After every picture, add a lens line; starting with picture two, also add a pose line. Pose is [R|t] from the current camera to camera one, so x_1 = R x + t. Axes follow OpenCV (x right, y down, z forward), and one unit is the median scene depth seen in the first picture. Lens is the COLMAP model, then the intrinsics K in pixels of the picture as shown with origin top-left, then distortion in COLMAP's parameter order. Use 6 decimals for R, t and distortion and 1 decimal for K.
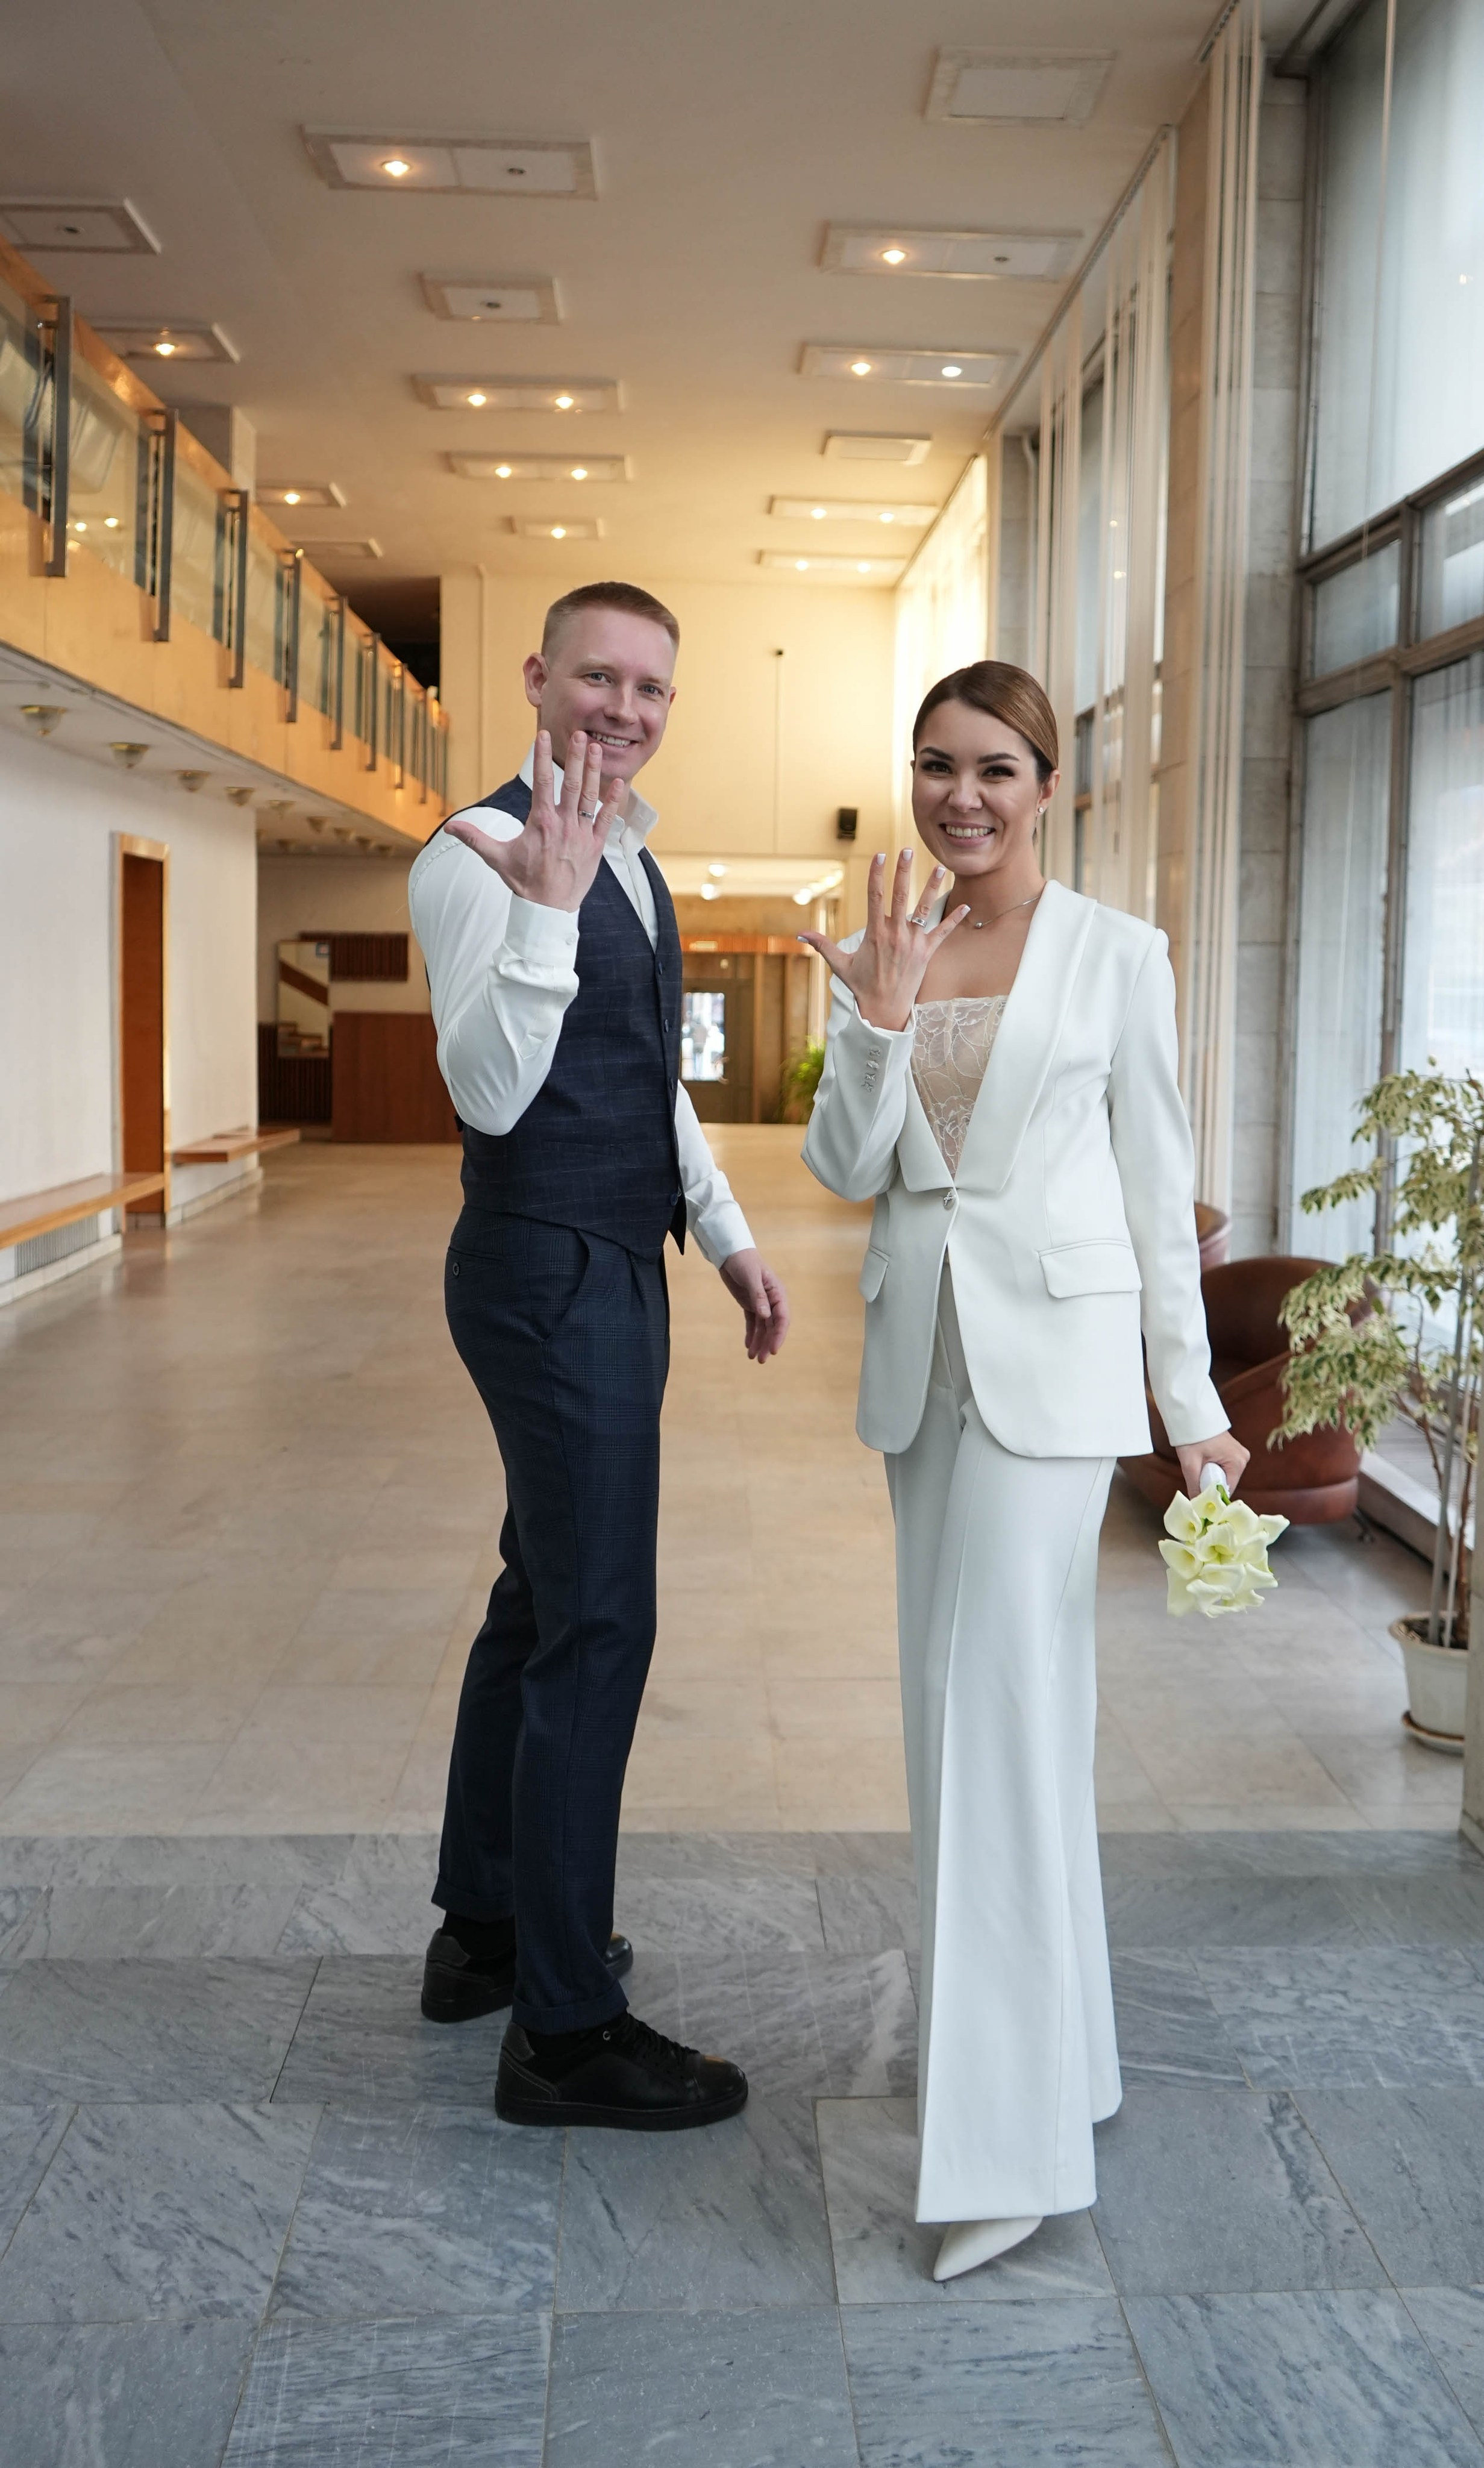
lens RADIAL K [[2208.7, 0, 788.9], [0, 2208.7, 1109.6], [0, 0, 1]] dist [-0.000741, -0.003614]
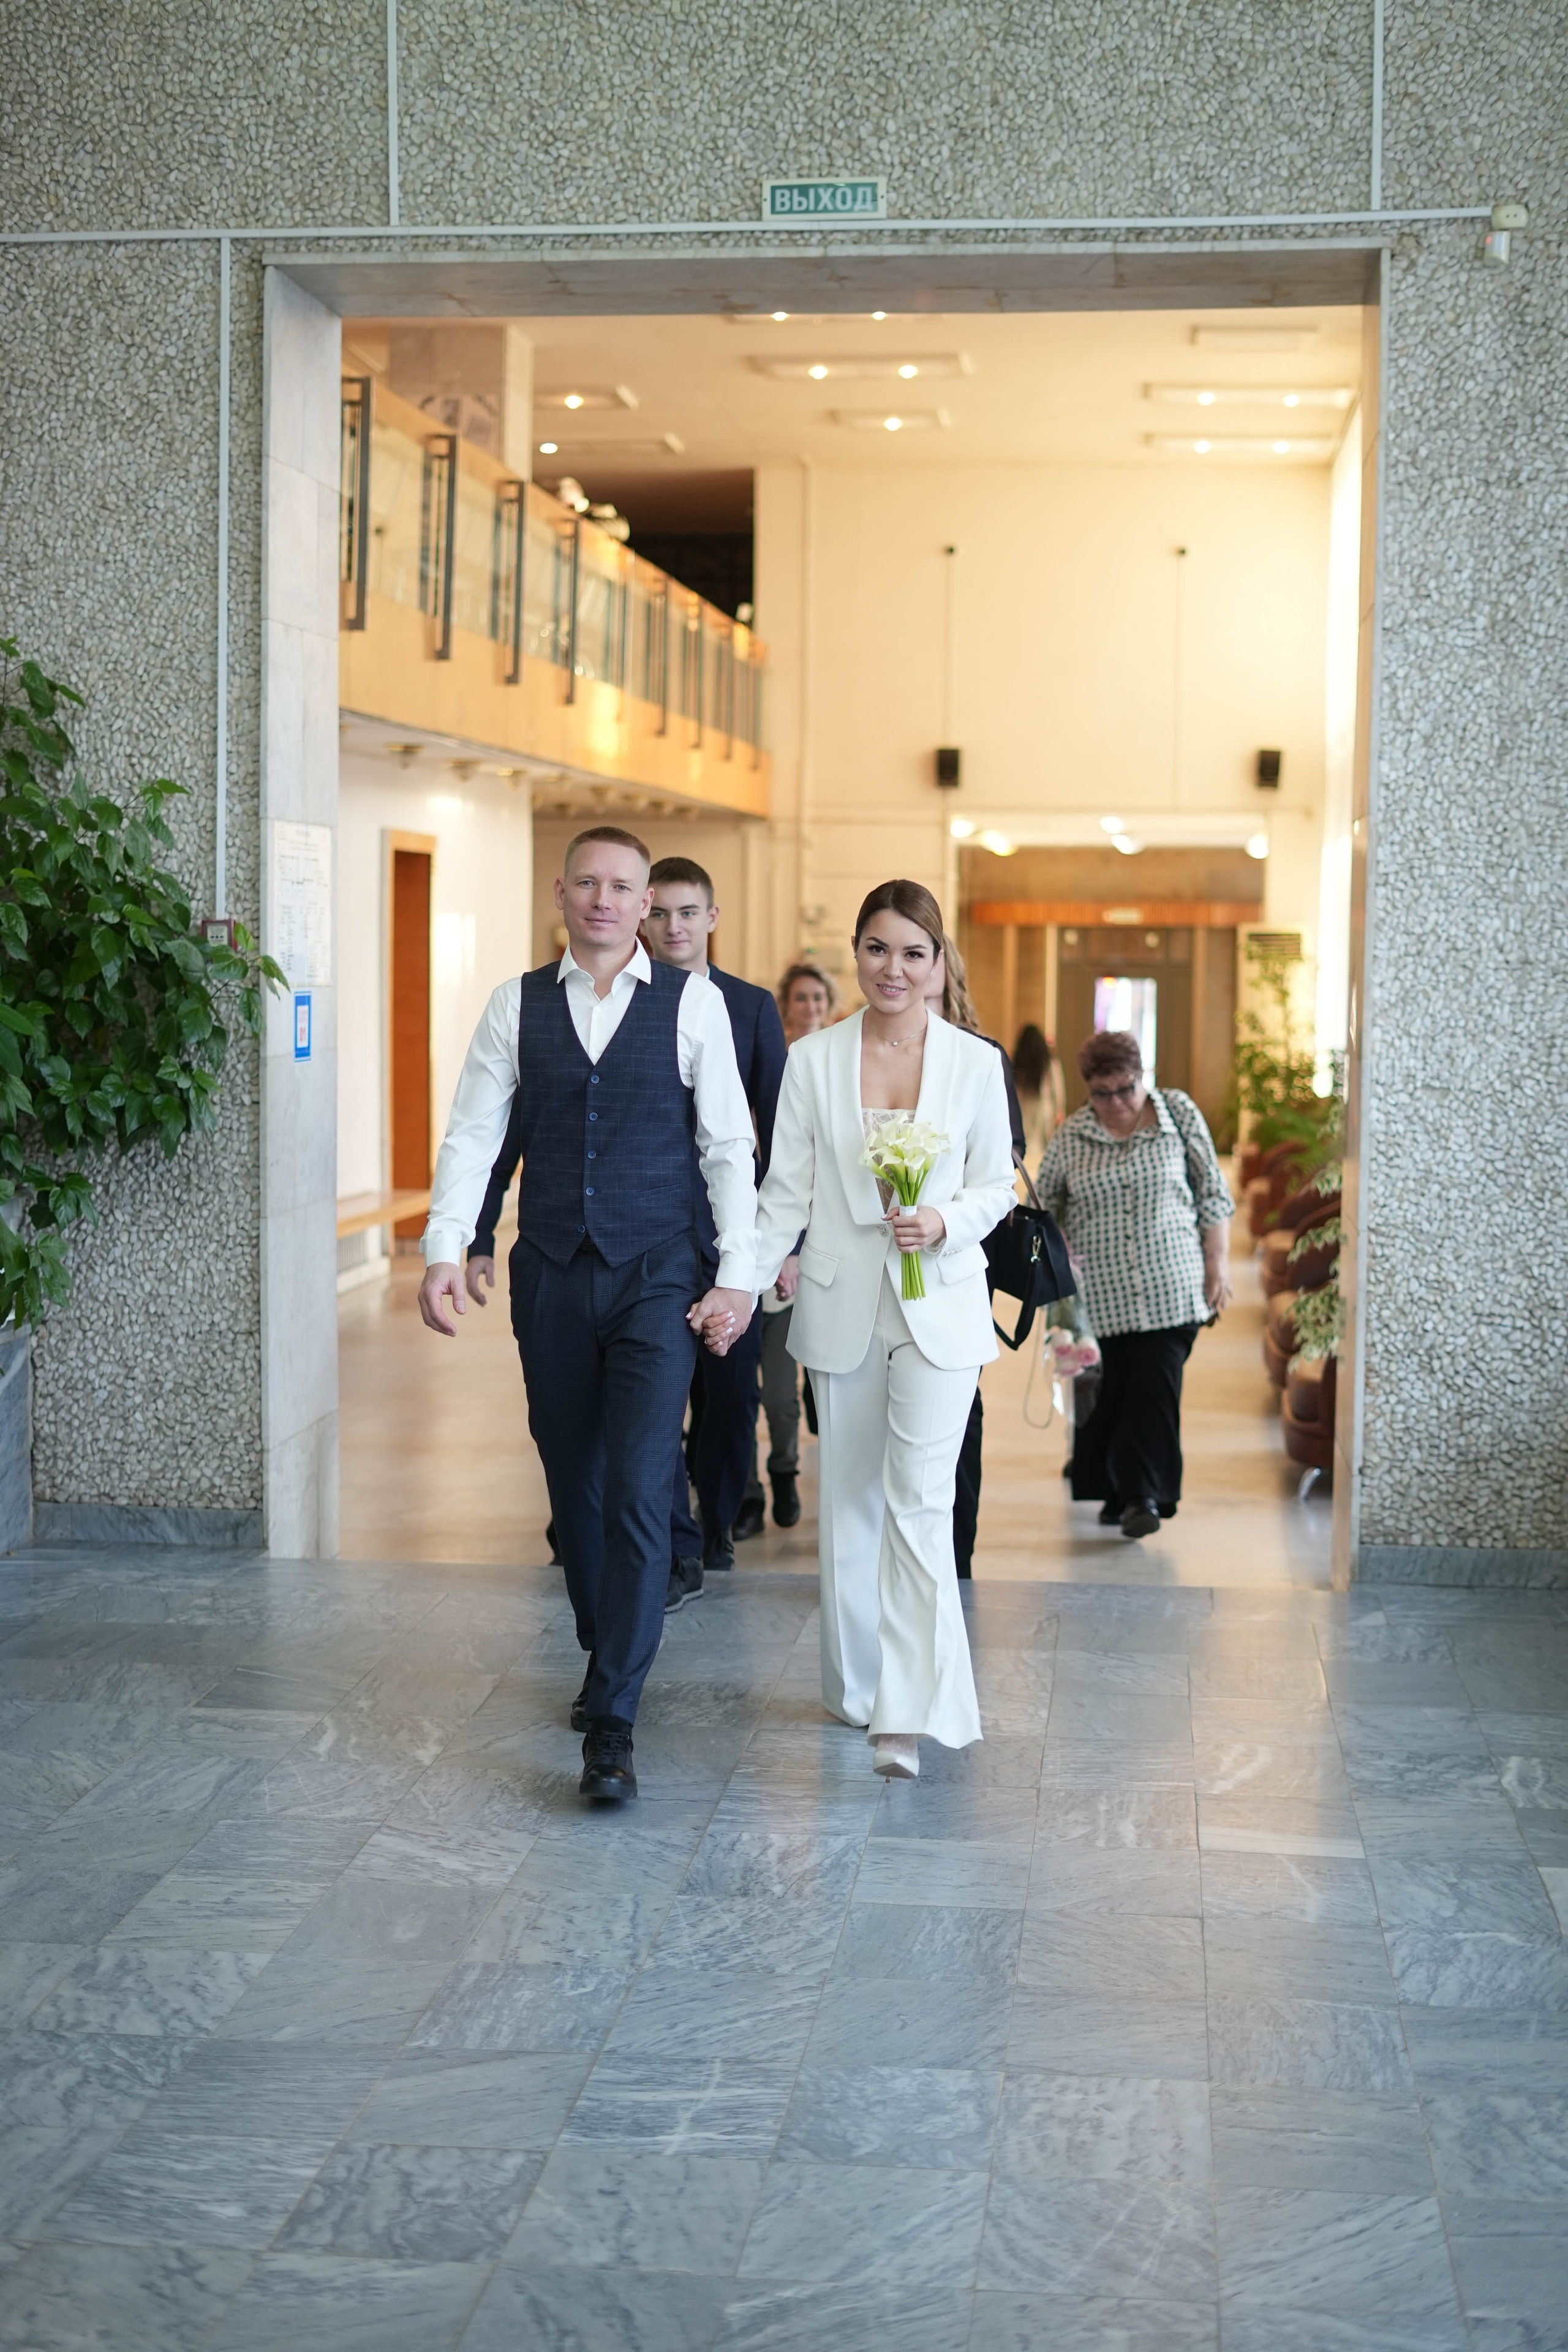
lens RADIAL K [[3233.5, 0, 784.0], [0, 3233.5, 1176.0], [0, 0, 1]] dist [-0.020661, -0.081522]
pose [[0.987686, 0.005661, -0.156350, 0.148757], [-0.004169, 0.999943, 0.009868, 0.016603], [0.156397, -0.009095, 0.987652, -0.633205]]
